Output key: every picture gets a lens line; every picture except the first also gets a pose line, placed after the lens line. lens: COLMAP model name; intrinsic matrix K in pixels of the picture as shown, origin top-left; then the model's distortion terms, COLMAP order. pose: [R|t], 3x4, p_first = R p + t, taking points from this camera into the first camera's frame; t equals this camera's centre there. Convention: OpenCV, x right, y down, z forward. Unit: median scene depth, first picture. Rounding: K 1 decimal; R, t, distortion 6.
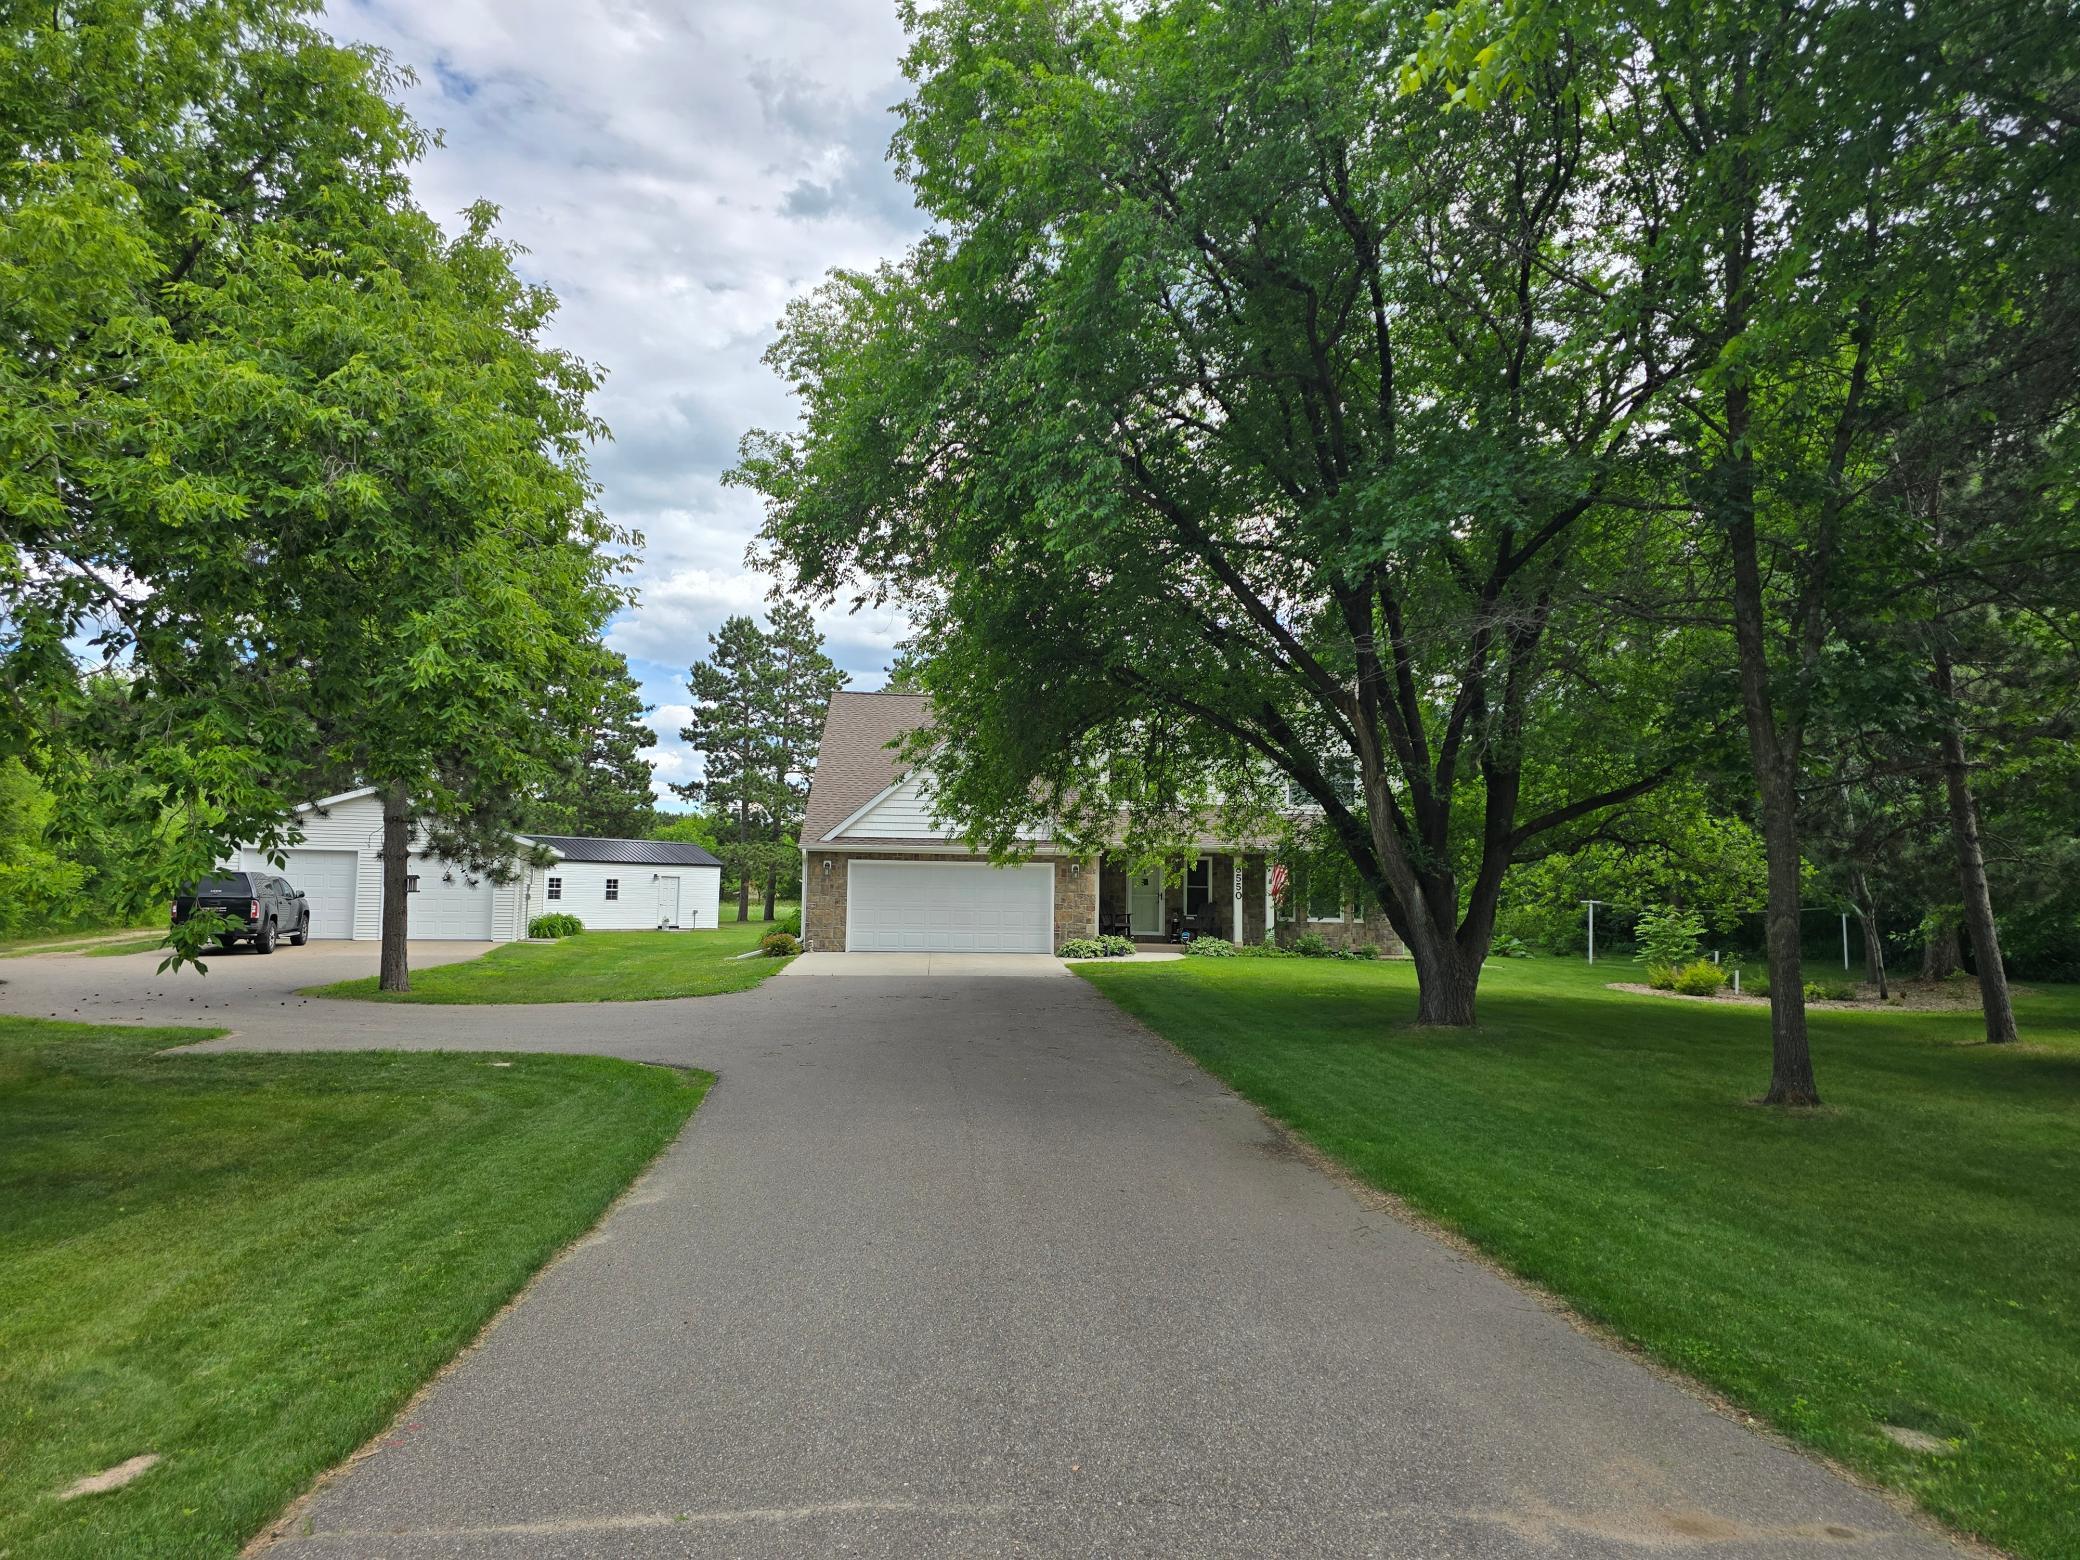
lens RADIAL K [[1381.4, 0, 1057.7], [0, 1381.4, 782.5], [0, 0, 1]] dist [0.063207, -0.013090]
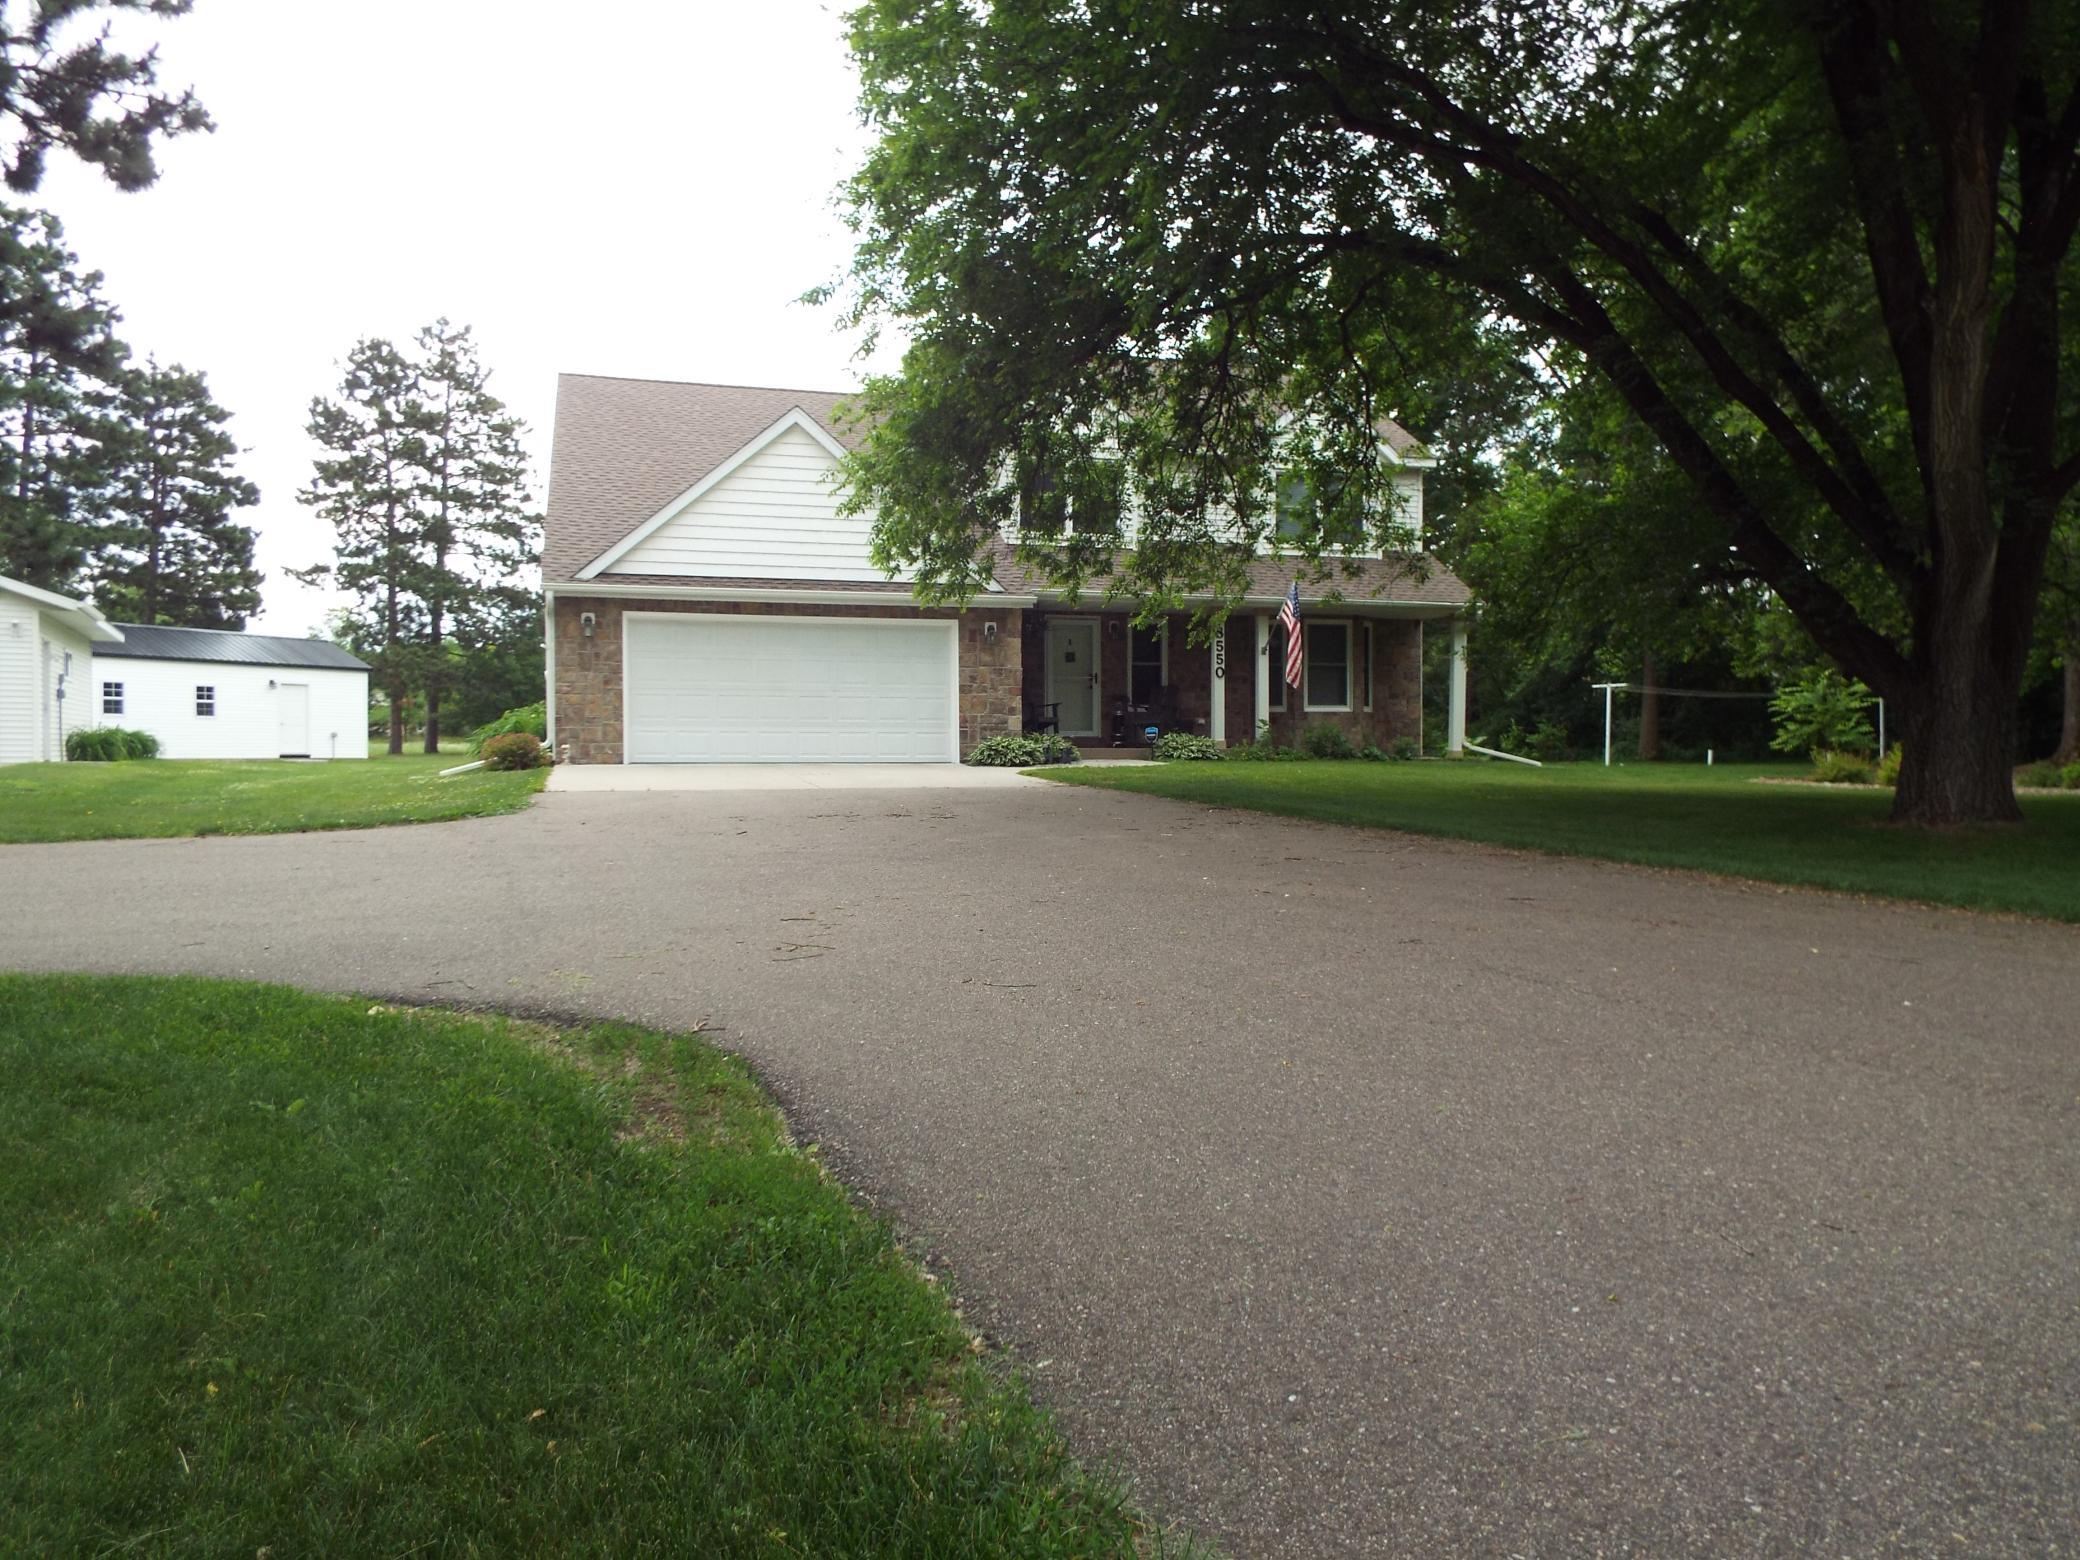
lens RADIAL K [[1515.5, 0, 1052.5], [0, 1515.5, 769.5], [0, 0, 1]] dist [-0.012331, 0.001227]
pose [[0.979589, -0.020401, 0.199975, -0.050763], [-0.000594, 0.994539, 0.104368, 0.027417], [-0.201012, -0.102357, 0.974226, 0.156644]]
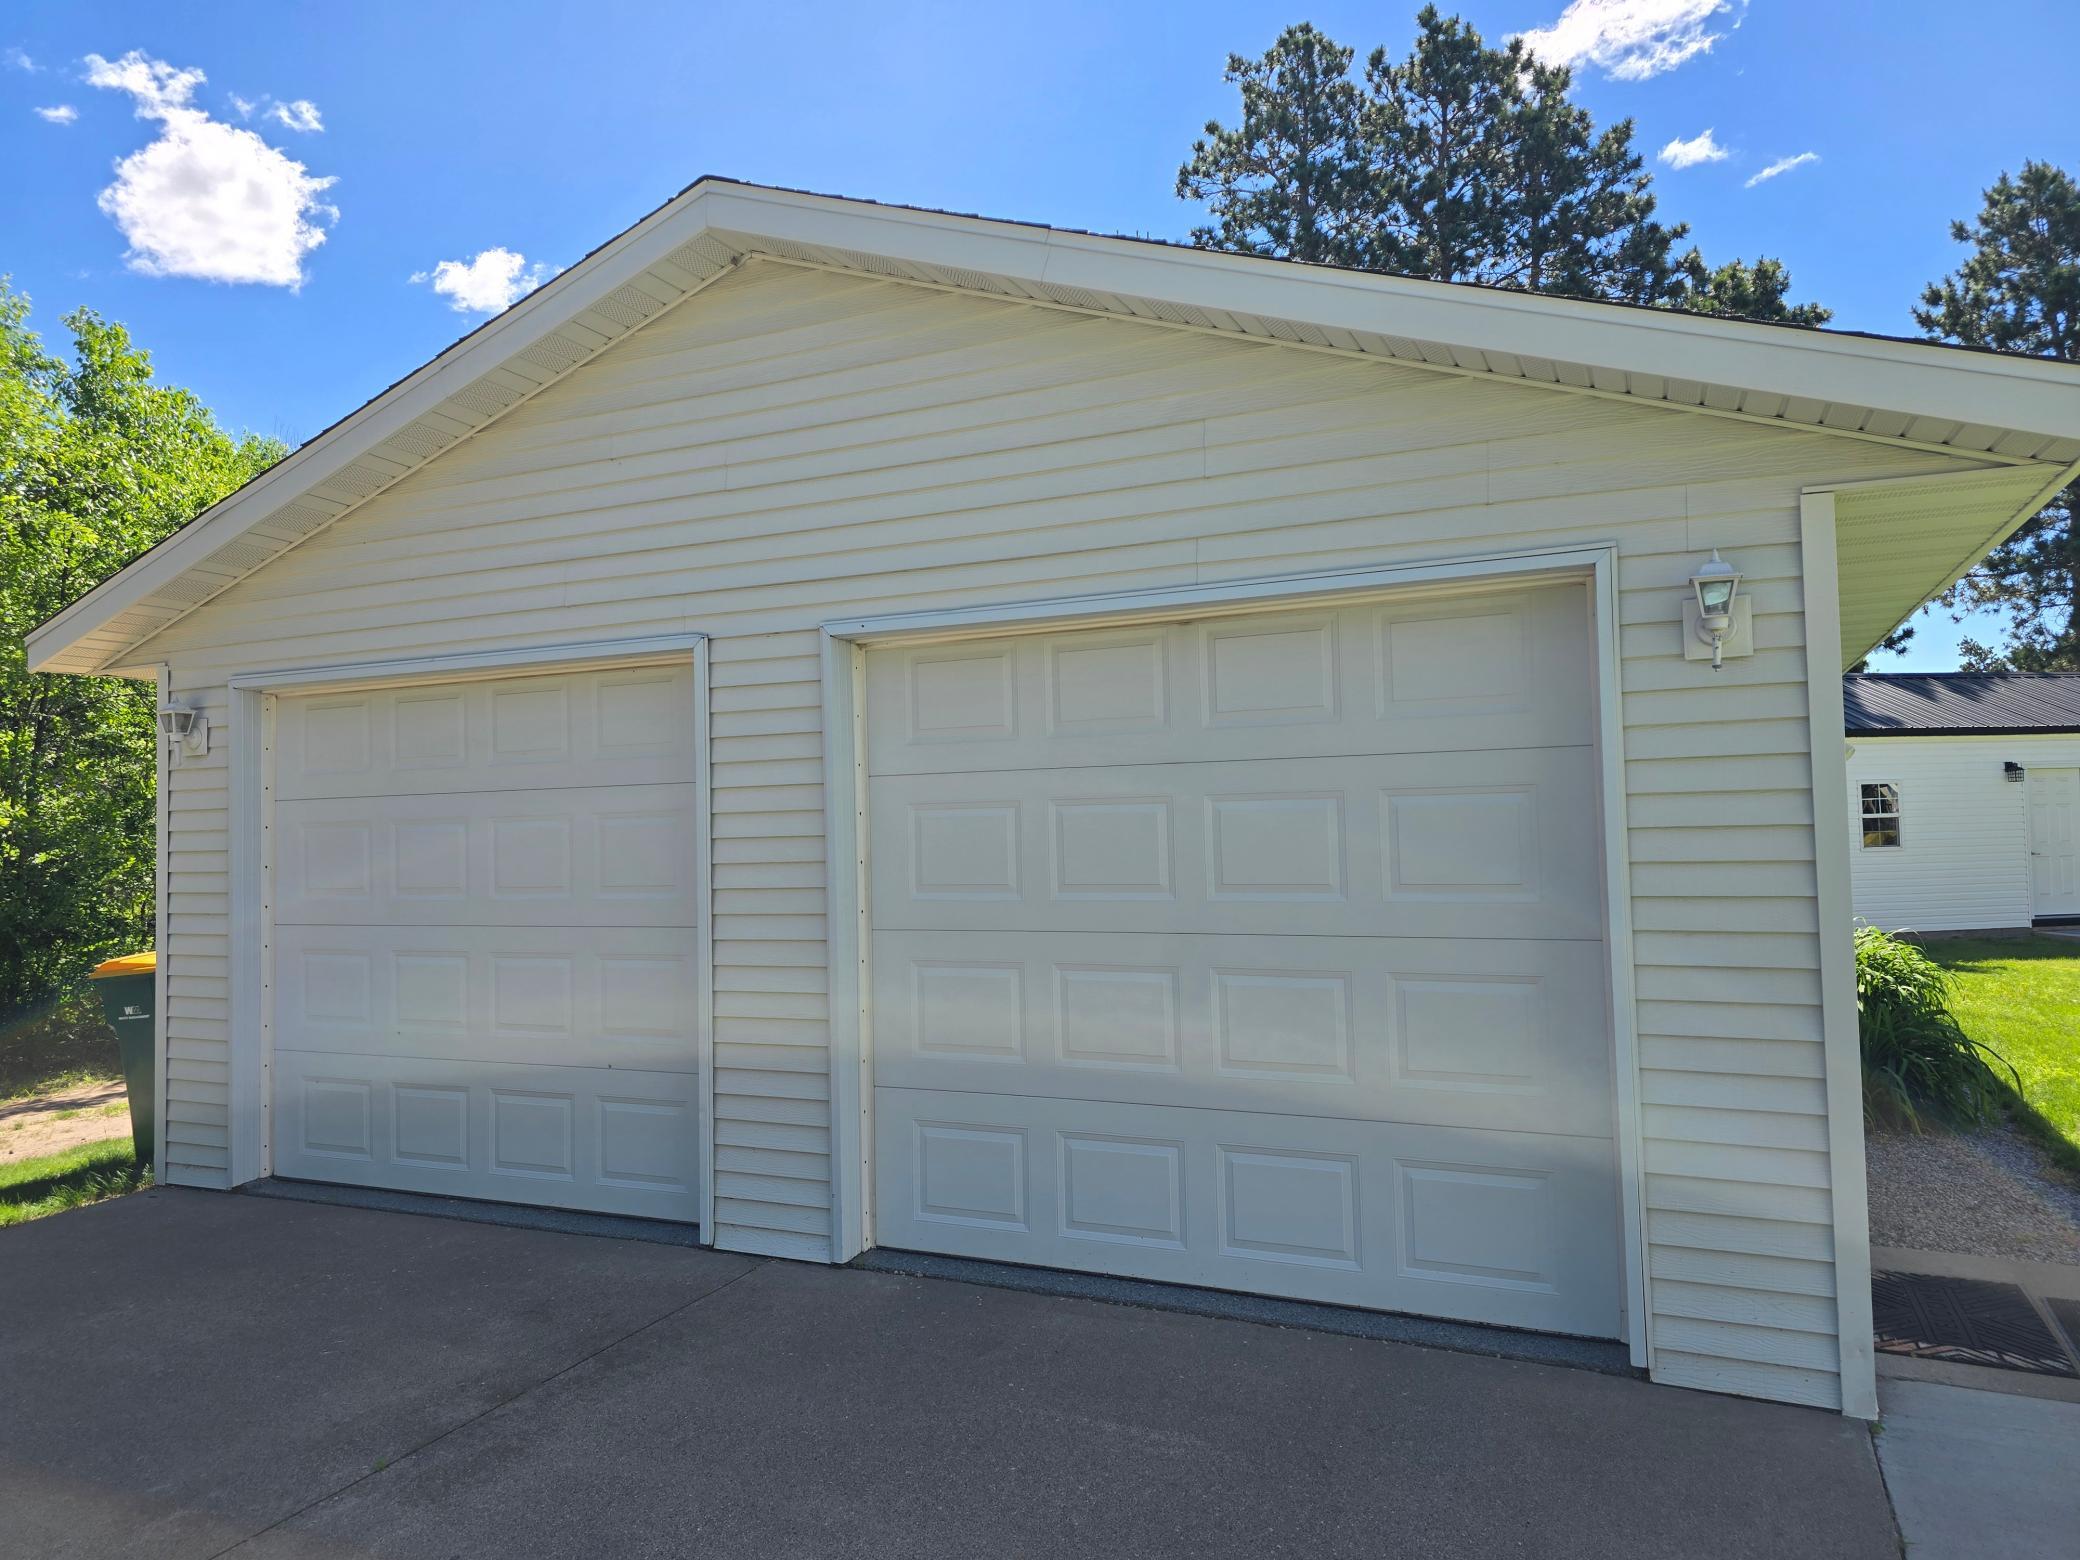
lens RADIAL K [[1400.8, 0, 1049.3], [0, 1400.8, 763.1], [0, 0, 1]] dist [0.030587, -0.014114]
pose [[0.756633, -0.067215, -0.650375, -0.211600], [0.096321, 0.995308, 0.009194, 0.035693], [0.646706, -0.069602, 0.759558, 0.518769]]
